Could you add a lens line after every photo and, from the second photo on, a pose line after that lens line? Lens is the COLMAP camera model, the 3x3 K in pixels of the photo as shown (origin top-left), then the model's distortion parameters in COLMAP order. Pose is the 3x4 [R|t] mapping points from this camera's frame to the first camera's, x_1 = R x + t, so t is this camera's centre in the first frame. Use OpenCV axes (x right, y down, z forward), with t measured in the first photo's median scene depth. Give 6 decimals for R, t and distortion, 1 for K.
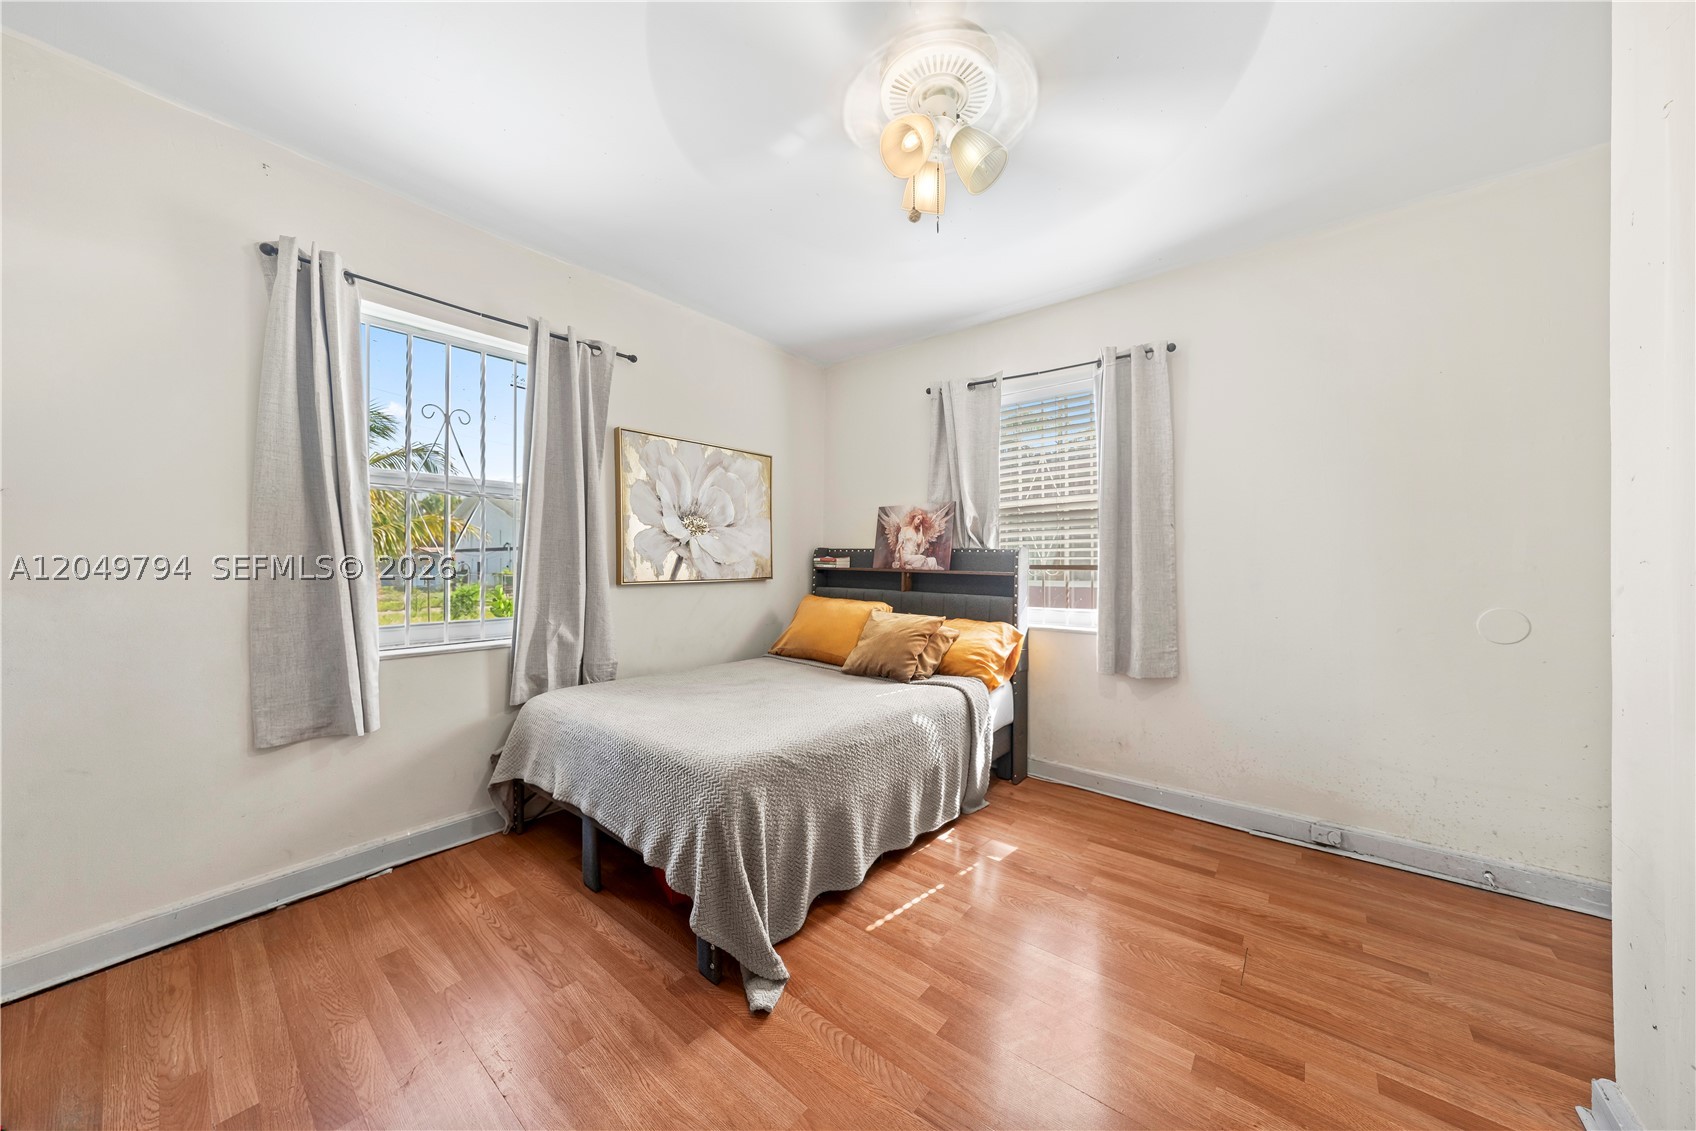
lens RADIAL K [[566.6, 0, 848.0], [0, 566.6, 565.5], [0, 0, 1]] dist [0.000047, -0.000010]
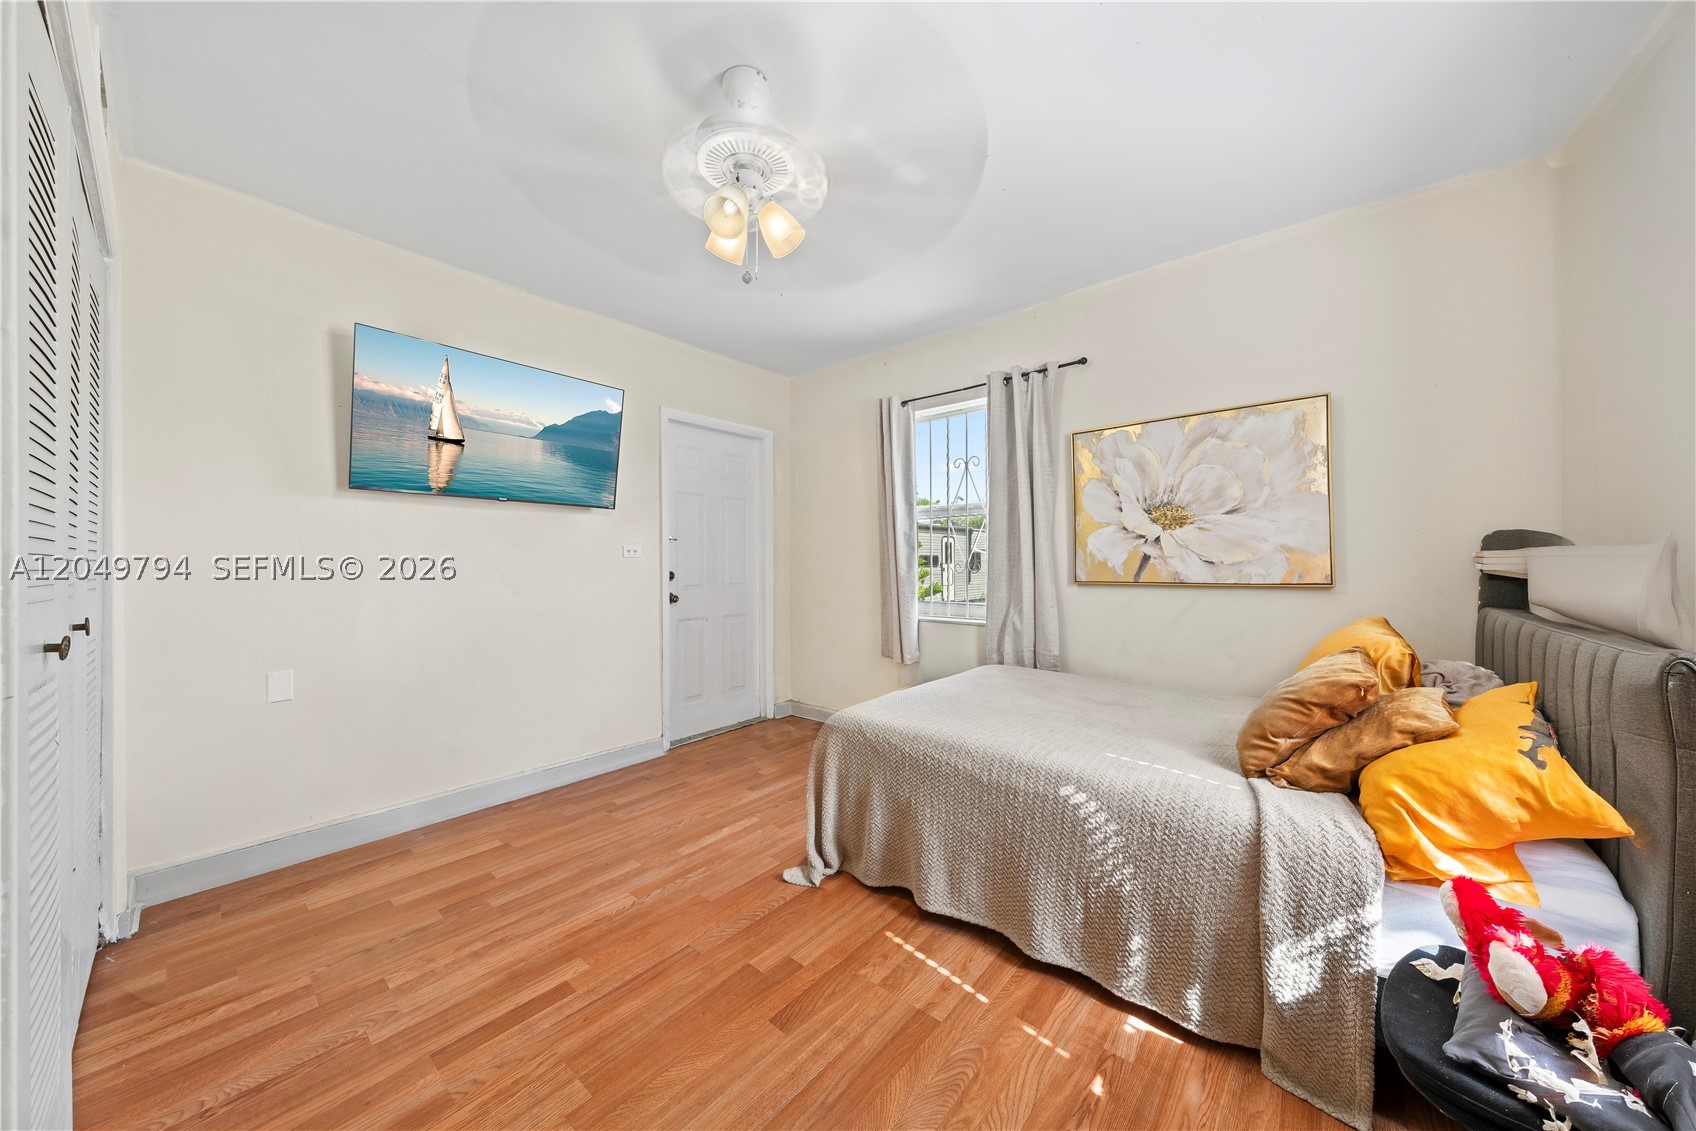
lens RADIAL K [[587.6, 0, 850.0], [0, 587.6, 560.6], [0, 0, 1]] dist [-0.000260, 0.000043]
pose [[-0.020433, -0.002038, -0.999789, 0.635657], [0.006360, 0.999977, -0.002169, -0.008510], [0.999771, -0.006403, -0.020419, 0.566593]]
